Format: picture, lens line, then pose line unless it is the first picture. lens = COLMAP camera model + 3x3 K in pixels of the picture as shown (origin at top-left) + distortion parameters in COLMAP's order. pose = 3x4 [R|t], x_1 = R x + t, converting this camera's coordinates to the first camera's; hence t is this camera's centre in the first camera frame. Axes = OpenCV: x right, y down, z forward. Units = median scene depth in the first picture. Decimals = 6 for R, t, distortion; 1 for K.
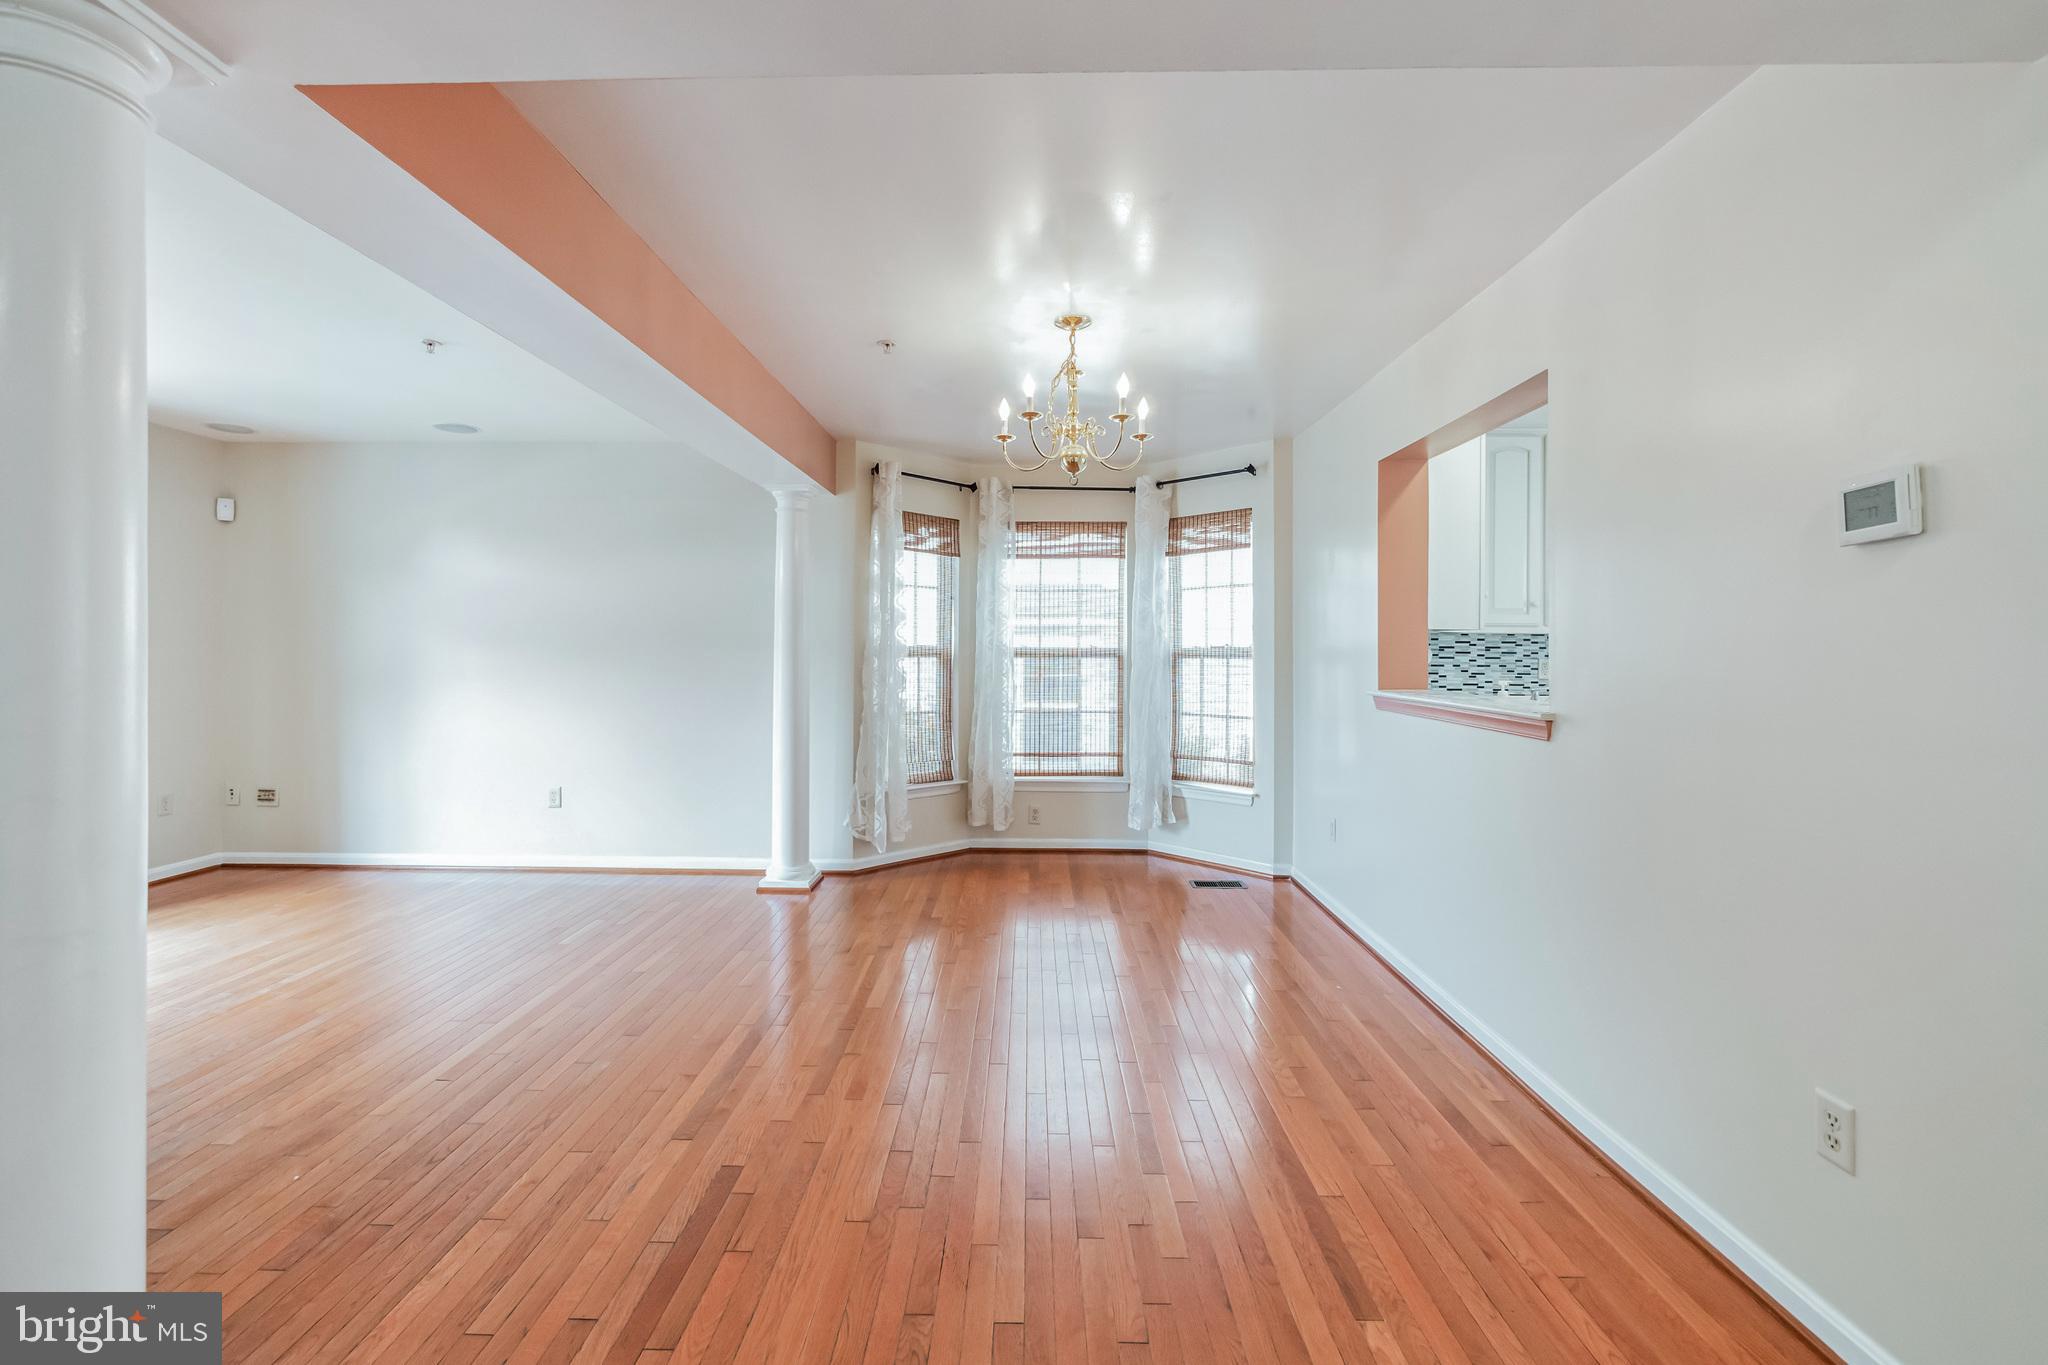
lens RADIAL K [[868.1, 0, 1007.0], [0, 868.1, 656.3], [0, 0, 1]] dist [-0.003356, -0.000355]
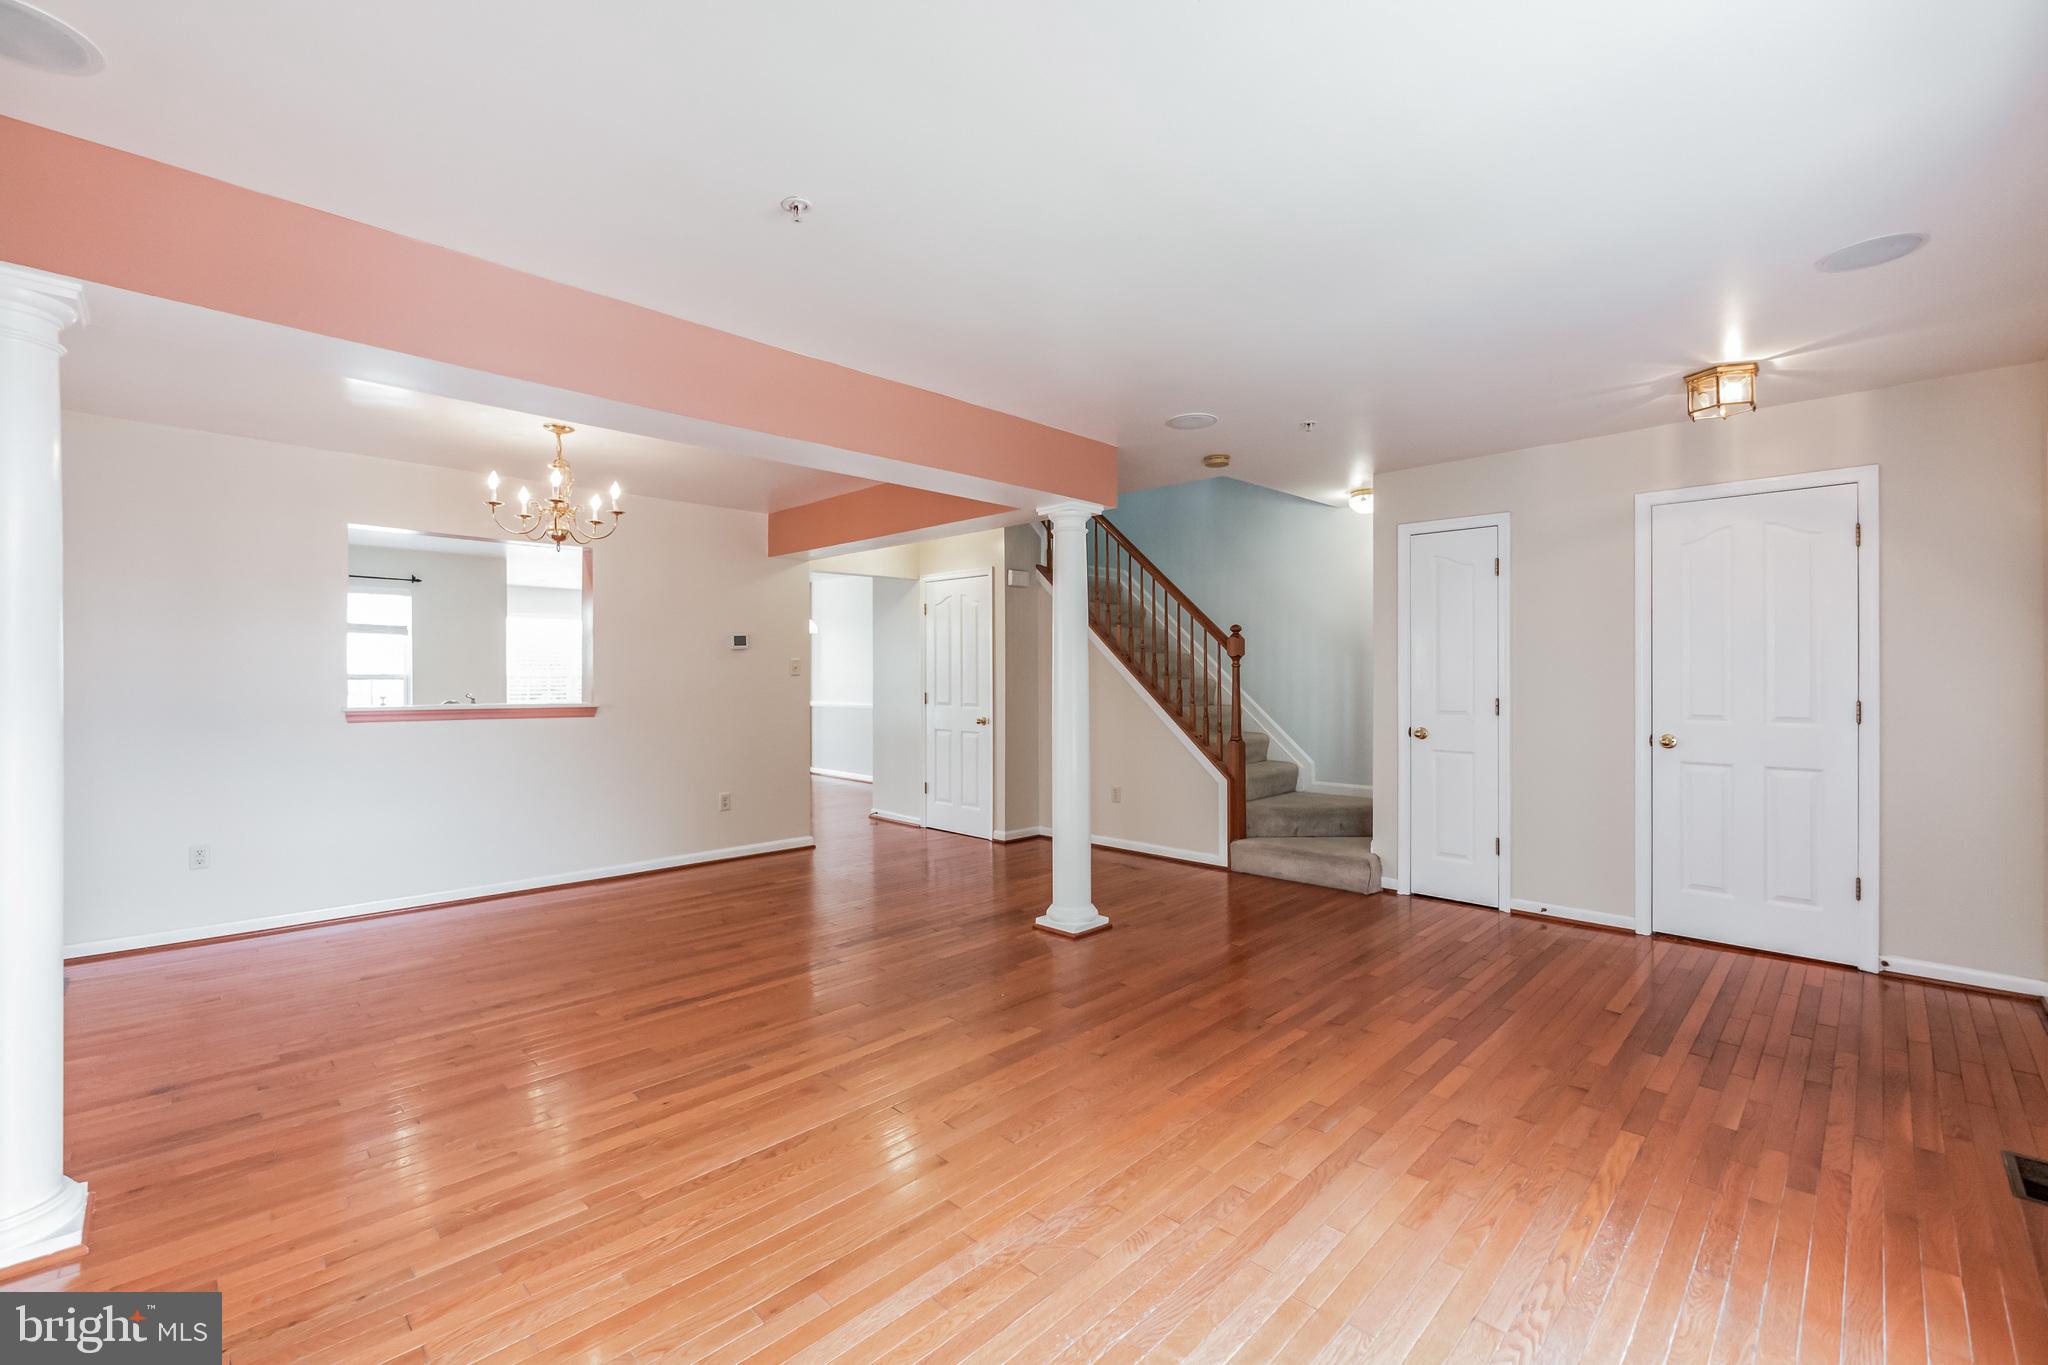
lens RADIAL K [[863.6, 0, 1010.1], [0, 863.6, 671.8], [0, 0, 1]] dist [-0.004145, 0.000182]
pose [[-0.715561, -0.000841, 0.698550, -0.843770], [0.000207, 0.999999, 0.001416, -0.010176], [-0.698551, 0.001158, -0.715560, 0.921122]]
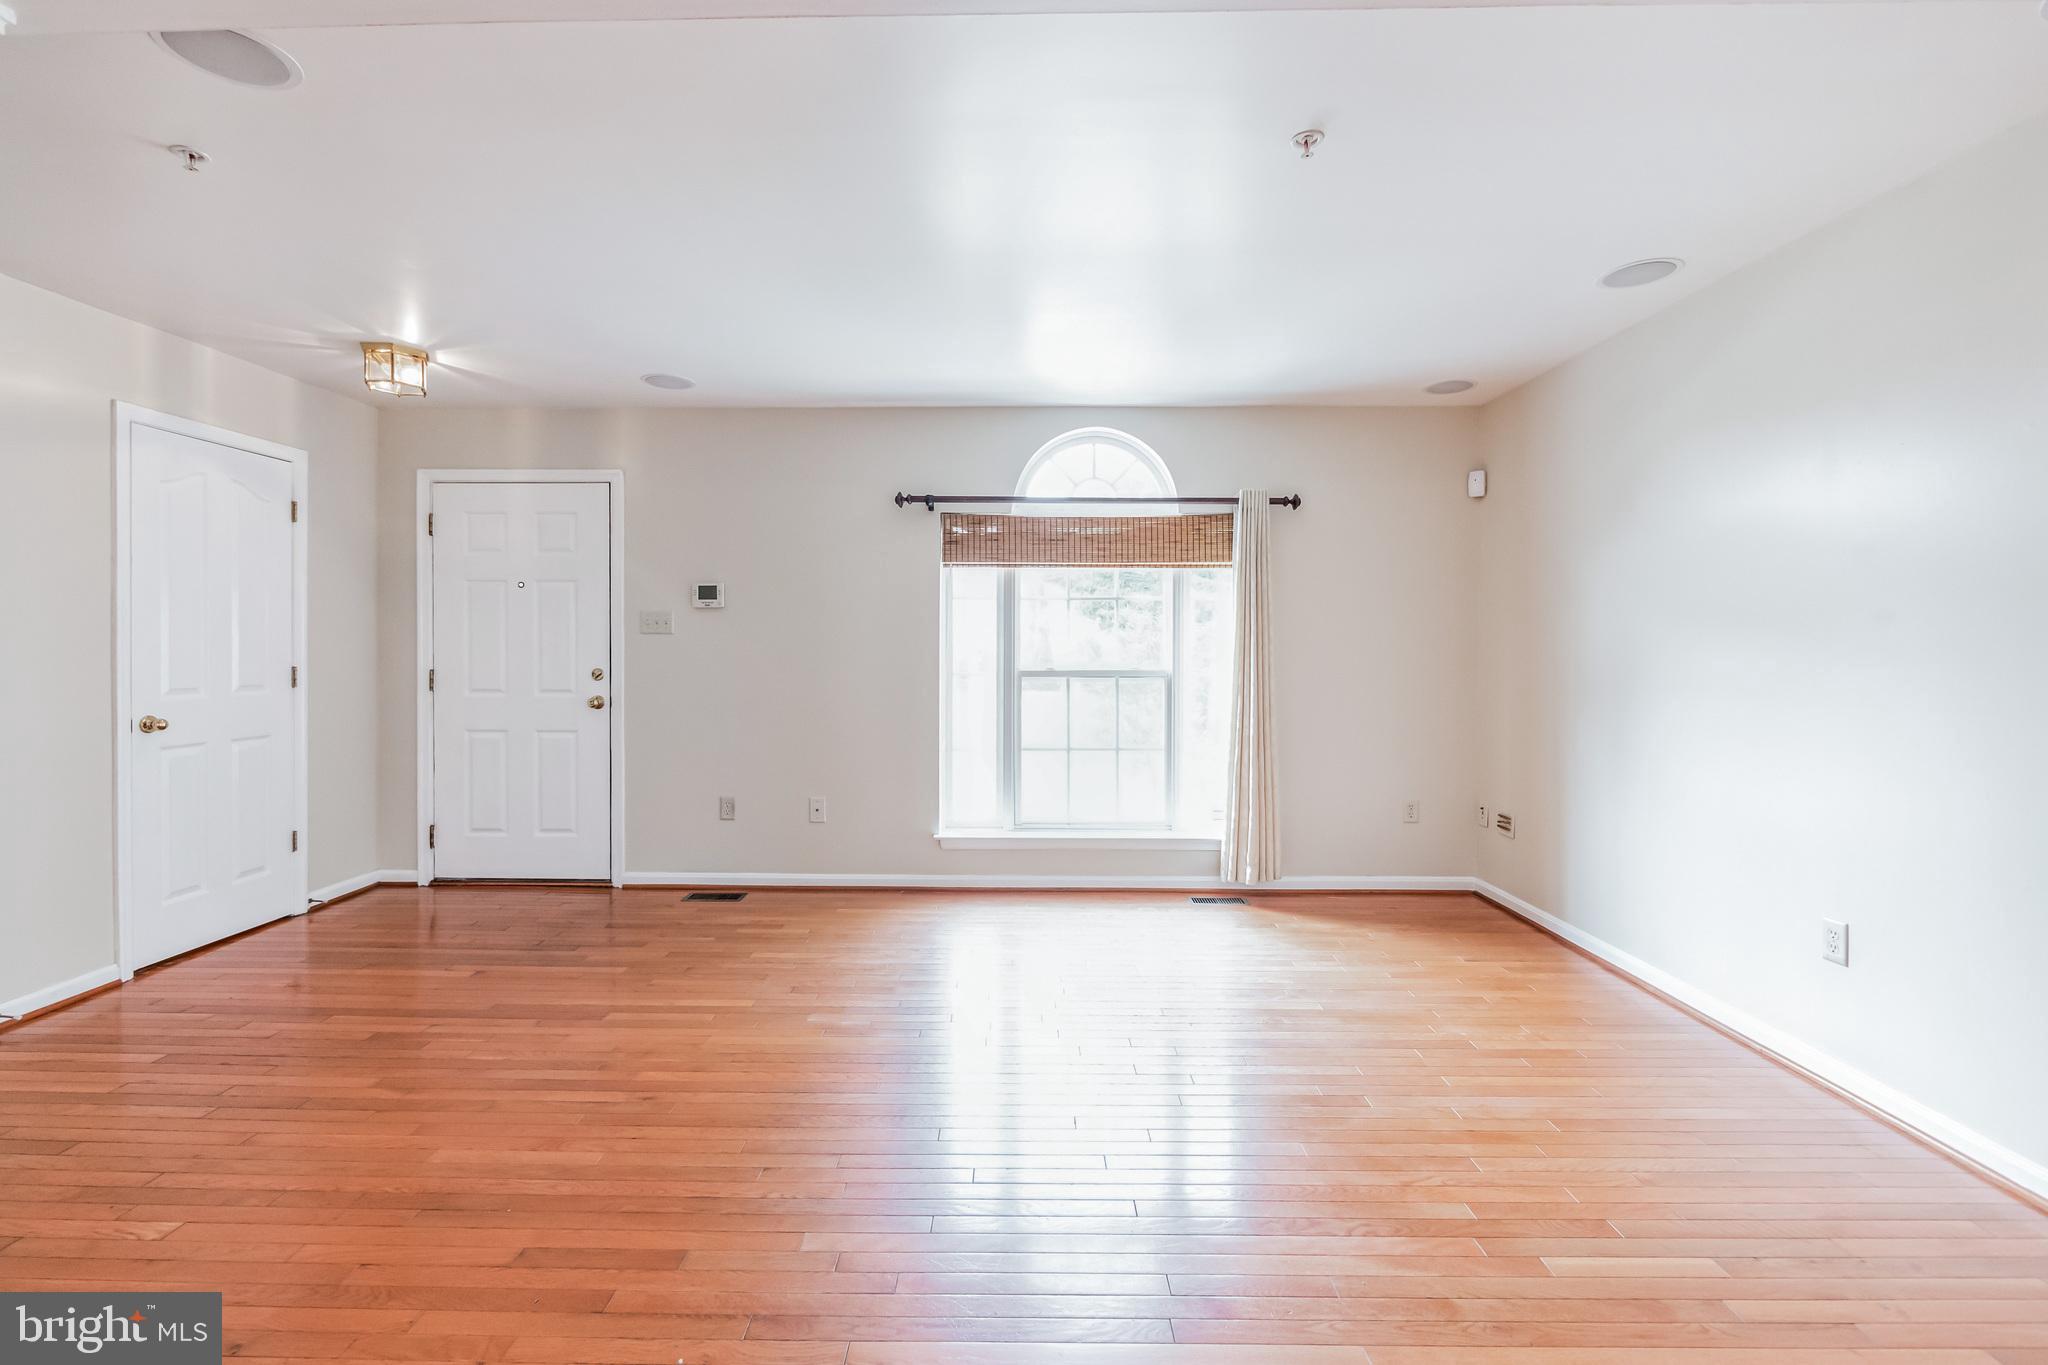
lens RADIAL K [[873.3, 0, 1017.2], [0, 873.3, 671.4], [0, 0, 1]] dist [-0.003903, 0.000414]
pose [[0.013906, 0.024649, -0.999599, -0.036514], [-0.004322, 0.999688, 0.024591, -0.002043], [0.999894, 0.003979, 0.014008, 0.538396]]
